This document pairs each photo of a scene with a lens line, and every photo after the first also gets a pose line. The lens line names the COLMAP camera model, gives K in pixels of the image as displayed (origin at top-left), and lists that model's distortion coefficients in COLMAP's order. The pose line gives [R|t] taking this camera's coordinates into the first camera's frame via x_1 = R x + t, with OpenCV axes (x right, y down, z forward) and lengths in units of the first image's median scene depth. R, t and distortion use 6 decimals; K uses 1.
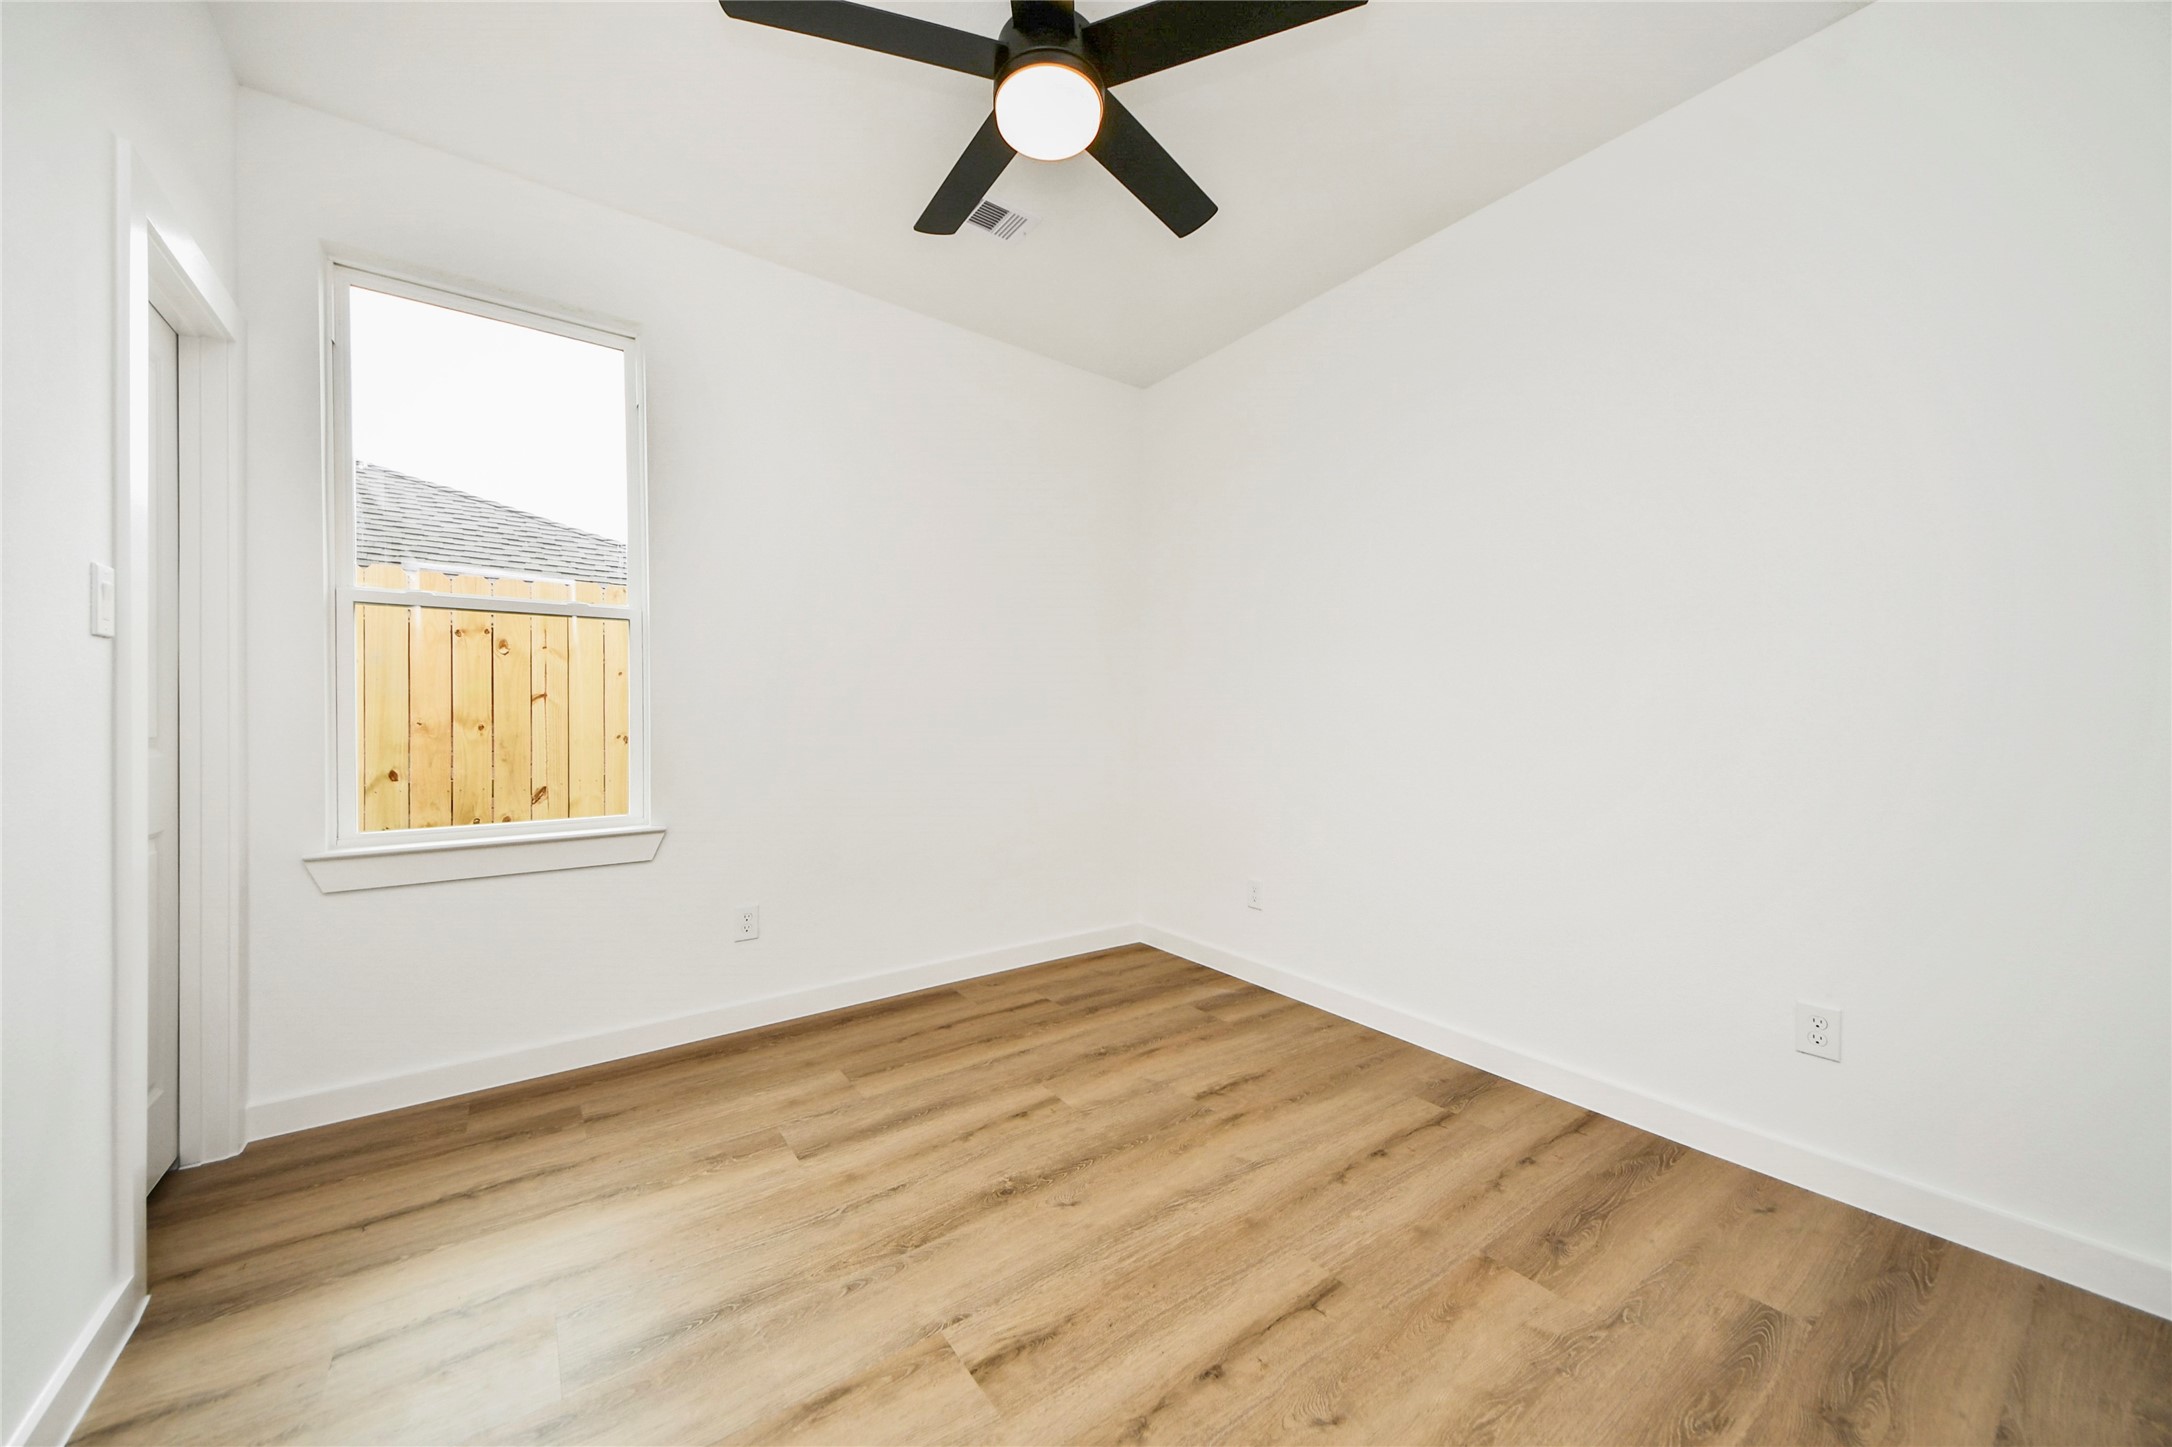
lens RADIAL K [[783.9, 0, 1084.6], [0, 783.9, 704.1], [0, 0, 1]] dist [0.073855, -0.029791]
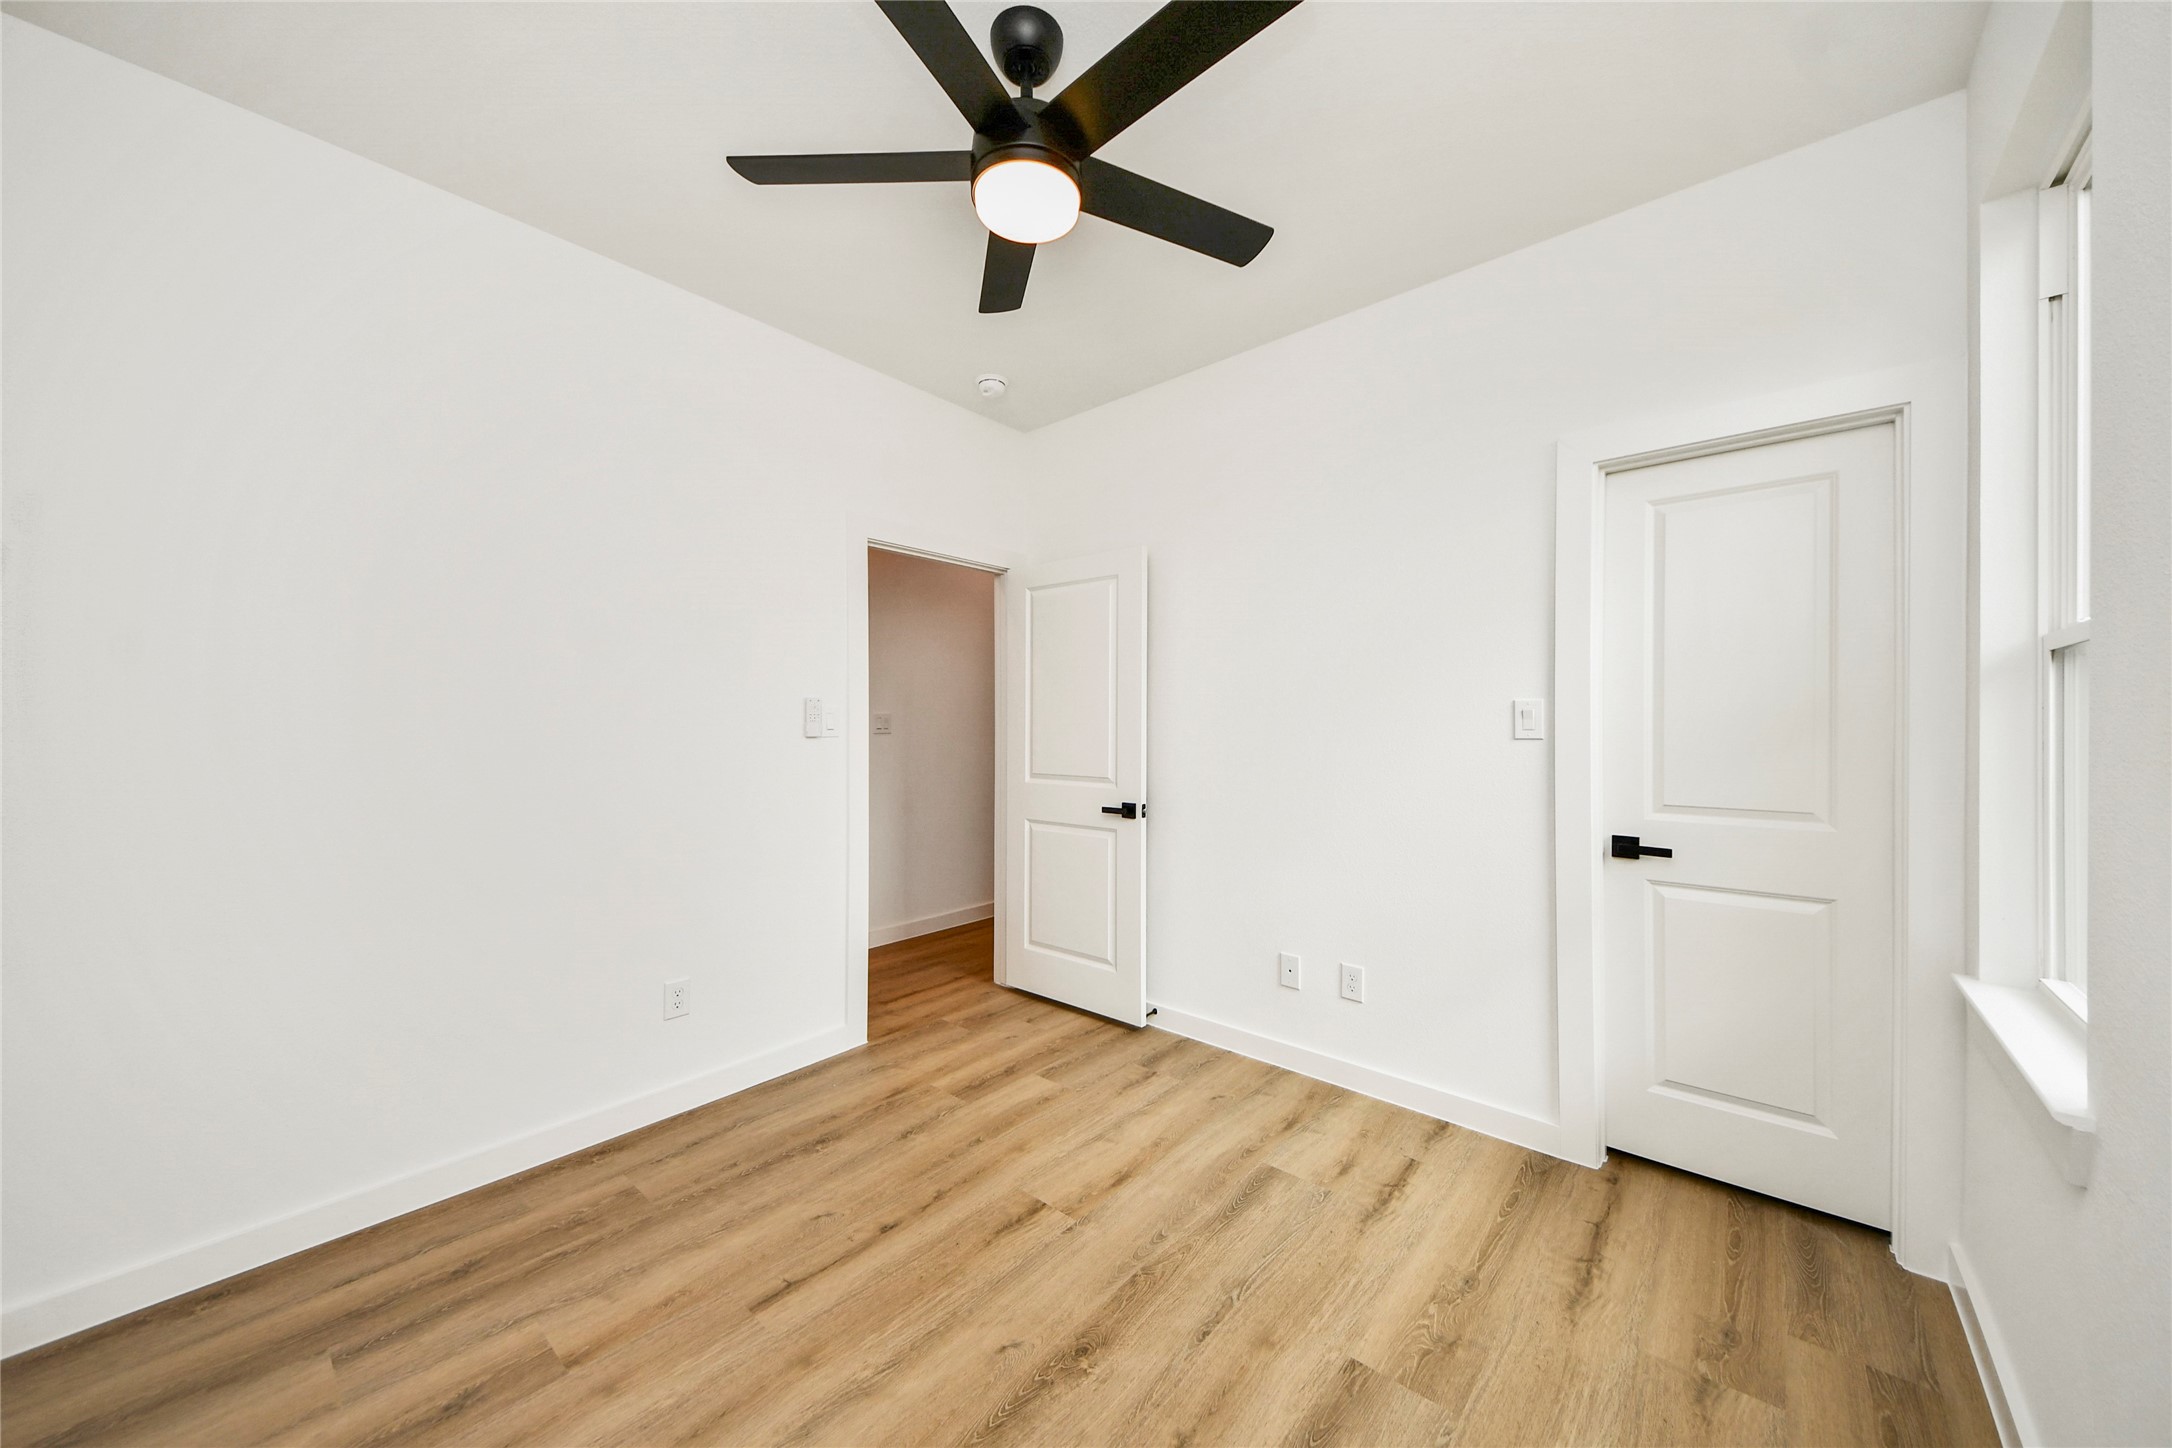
lens RADIAL K [[783.9, 0, 1084.6], [0, 783.9, 704.6], [0, 0, 1]] dist [0.073855, -0.029791]
pose [[-0.975673, -0.007488, -0.219103, 0.112928], [0.002870, 0.998895, -0.046916, -0.064623], [0.219212, -0.046404, -0.974573, 2.141820]]
